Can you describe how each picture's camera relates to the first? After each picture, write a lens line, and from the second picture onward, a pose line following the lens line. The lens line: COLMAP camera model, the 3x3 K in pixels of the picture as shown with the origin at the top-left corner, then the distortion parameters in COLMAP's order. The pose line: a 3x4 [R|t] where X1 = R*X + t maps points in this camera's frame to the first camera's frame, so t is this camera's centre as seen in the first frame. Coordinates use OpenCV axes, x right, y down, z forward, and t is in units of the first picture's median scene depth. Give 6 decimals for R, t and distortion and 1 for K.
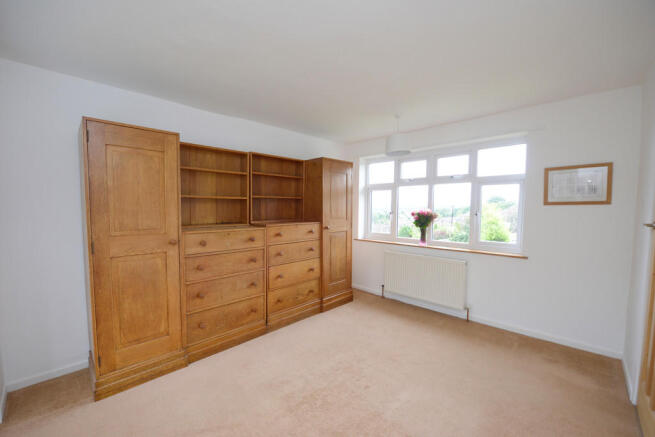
lens RADIAL K [[259.1, 0, 324.7], [0, 259.1, 217.1], [0, 0, 1]] dist [-0.002263, -0.000166]
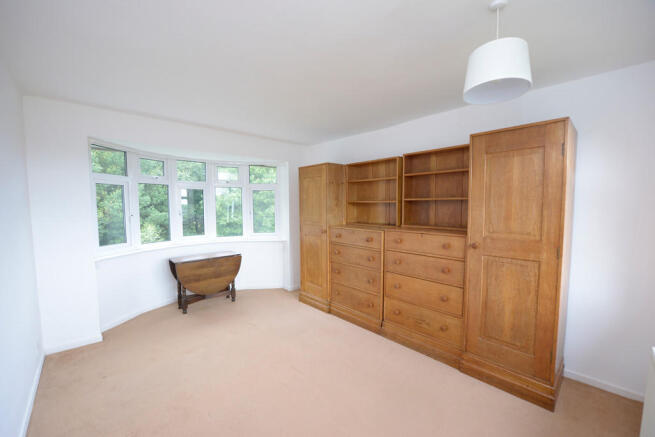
lens RADIAL K [[259.1, 0, 324.8], [0, 259.1, 219.8], [0, 0, 1]] dist [-0.002263, -0.000166]
pose [[-0.015680, 0.054251, -0.998404, 0.761111], [-0.043035, 0.997565, 0.054881, -0.047749], [0.998951, 0.043827, -0.013307, 0.770883]]
